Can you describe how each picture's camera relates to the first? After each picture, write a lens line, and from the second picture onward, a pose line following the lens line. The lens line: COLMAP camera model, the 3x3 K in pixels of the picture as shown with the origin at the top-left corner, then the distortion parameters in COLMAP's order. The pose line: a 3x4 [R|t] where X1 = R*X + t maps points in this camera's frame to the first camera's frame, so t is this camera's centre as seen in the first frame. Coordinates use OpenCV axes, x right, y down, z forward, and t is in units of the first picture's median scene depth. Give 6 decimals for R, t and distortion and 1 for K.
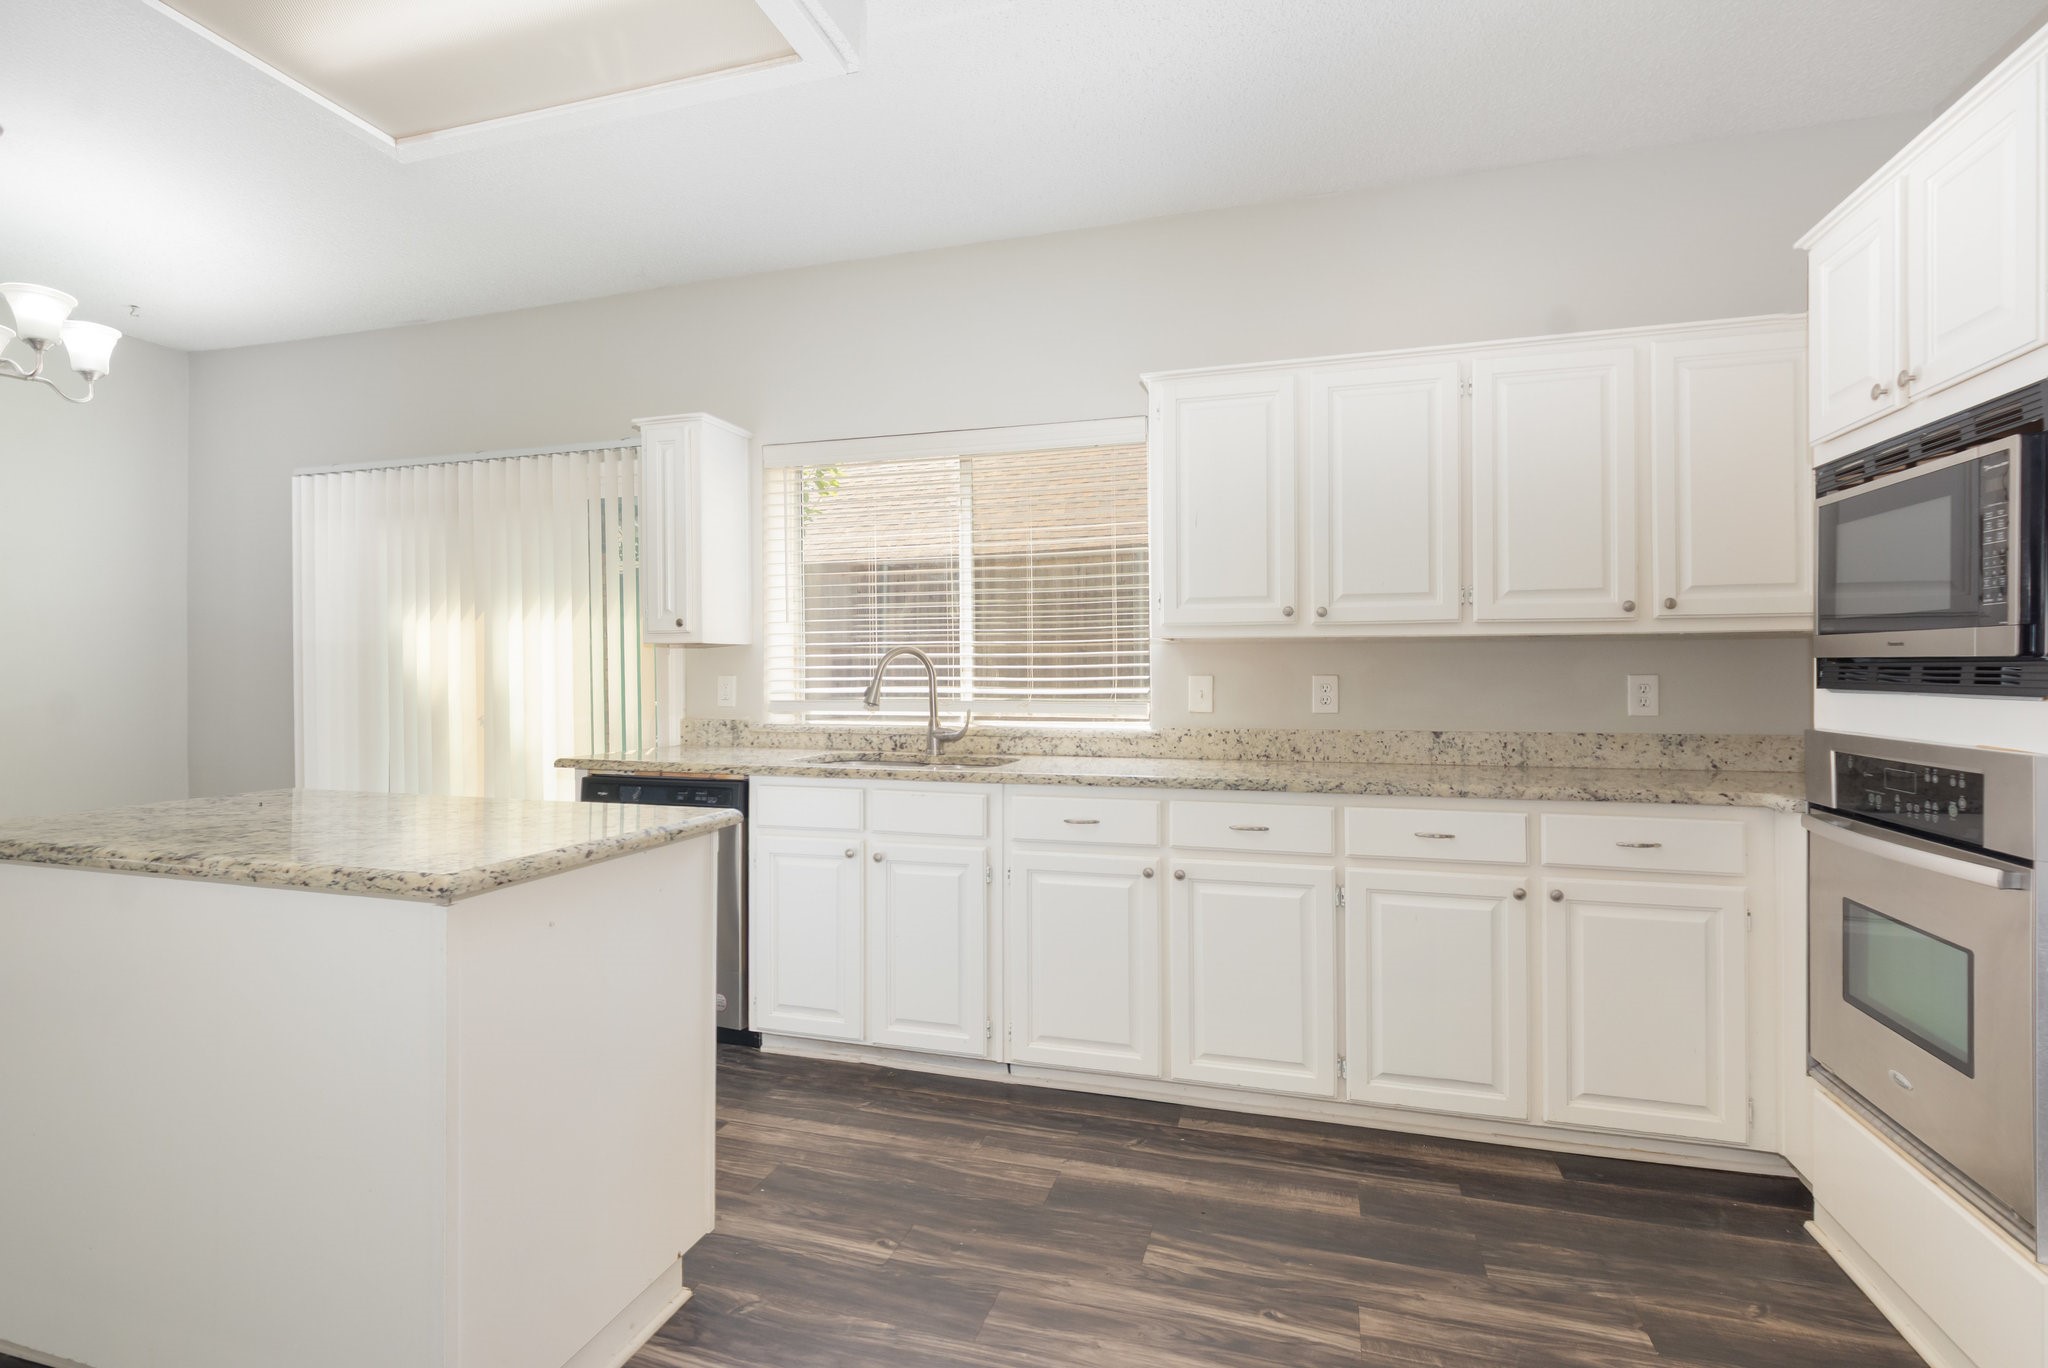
lens RADIAL K [[933.7, 0, 1039.8], [0, 933.7, 690.5], [0, 0, 1]] dist [0.000524, -0.000410]
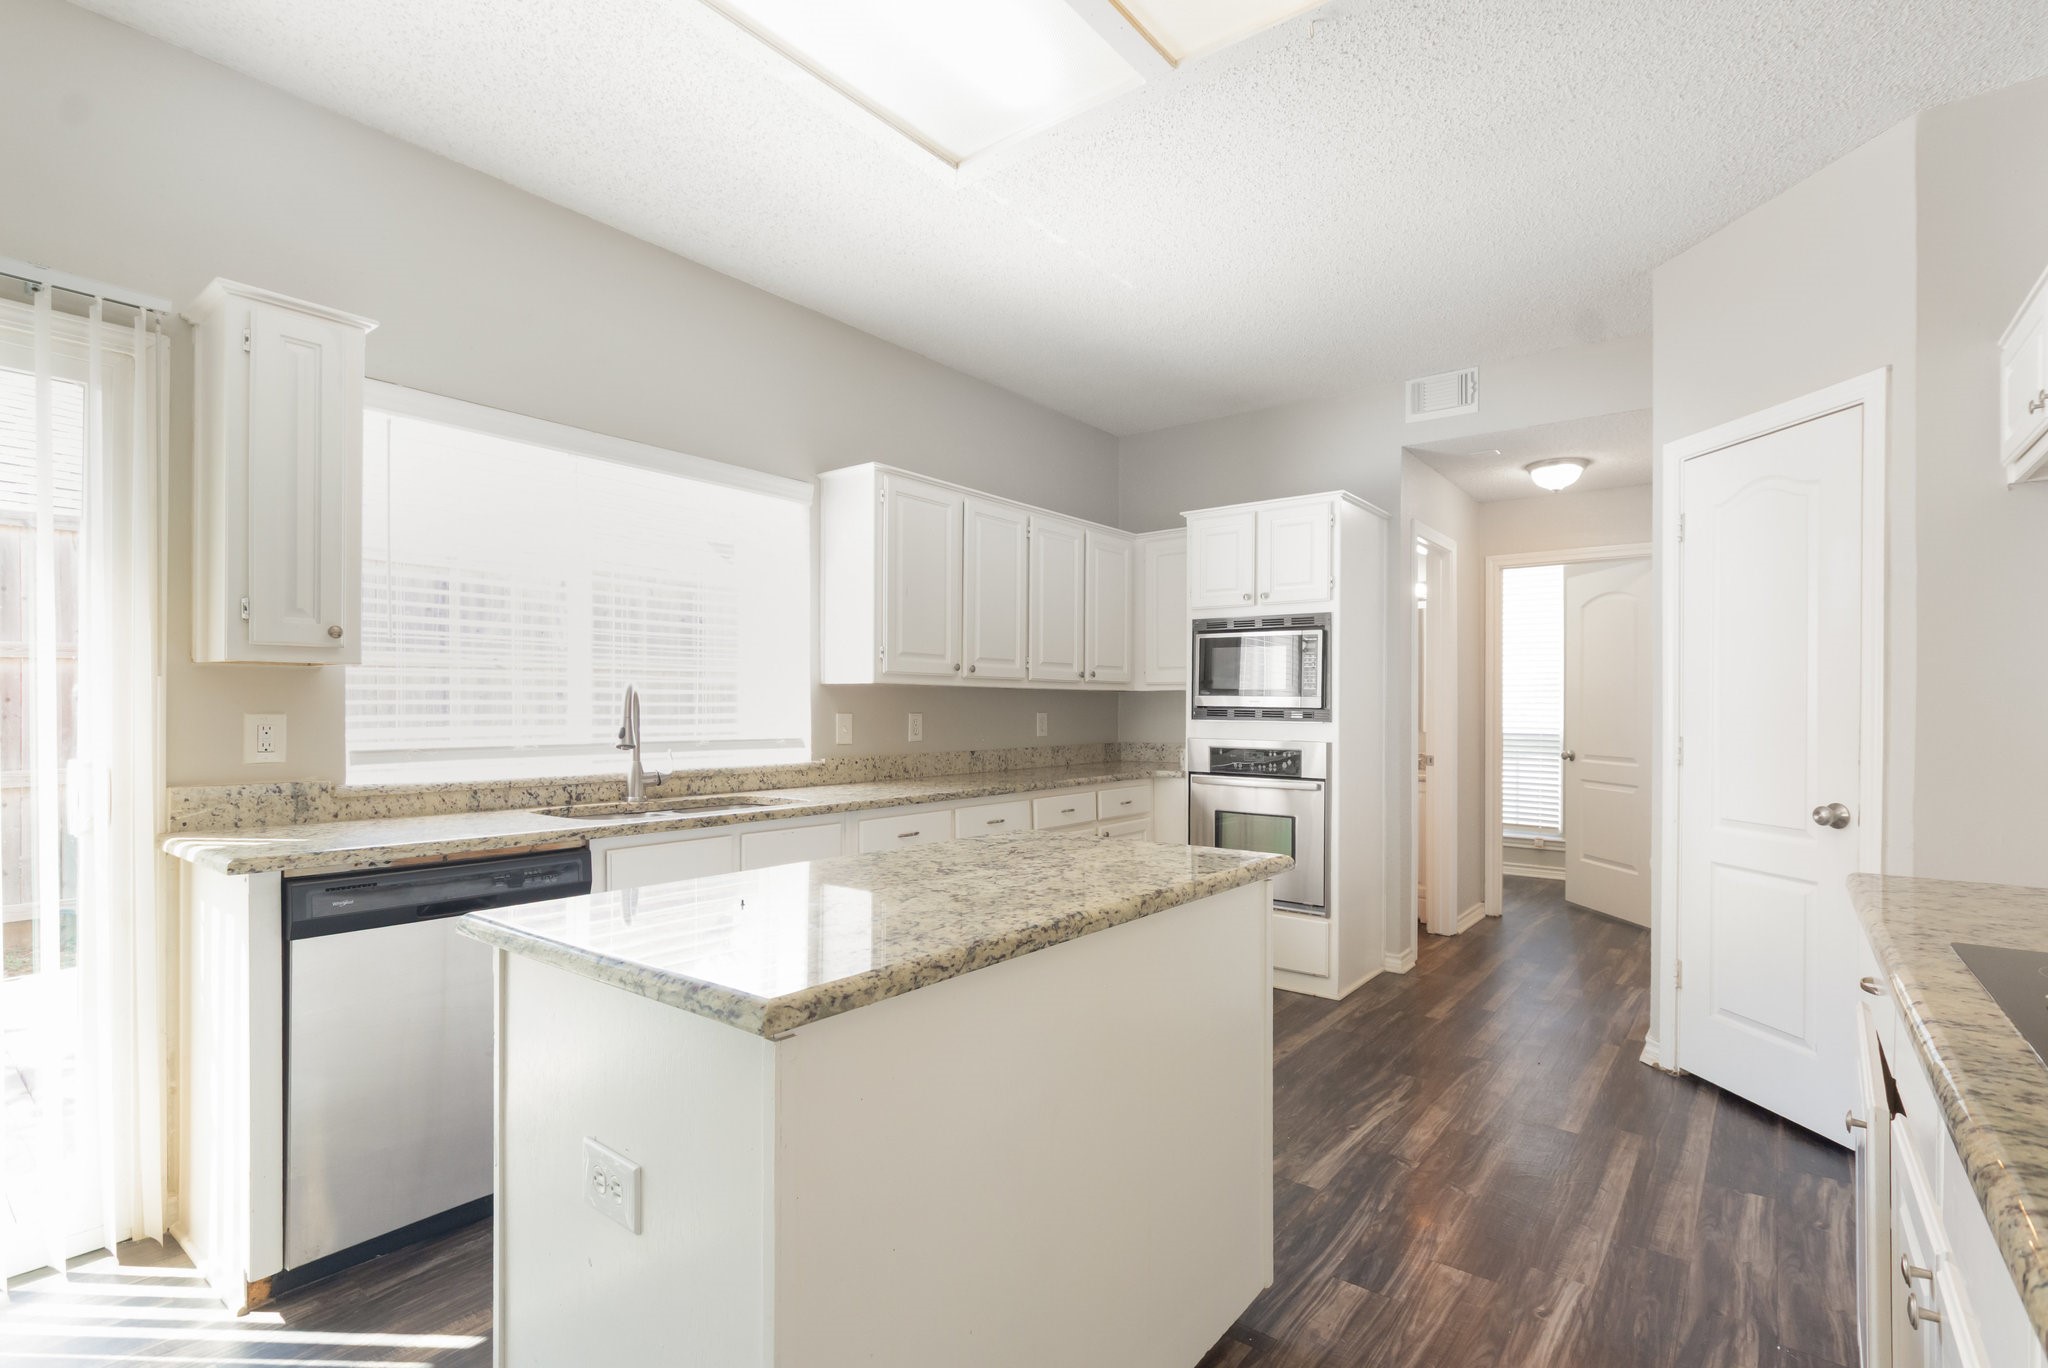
lens RADIAL K [[933.7, 0, 1039.8], [0, 933.7, 690.5], [0, 0, 1]] dist [0.000524, -0.000410]
pose [[0.376261, 0.020325, 0.926291, -0.863051], [0.012796, 0.999550, -0.027130, -0.010164], [-0.926426, 0.022061, 0.375831, 0.322073]]
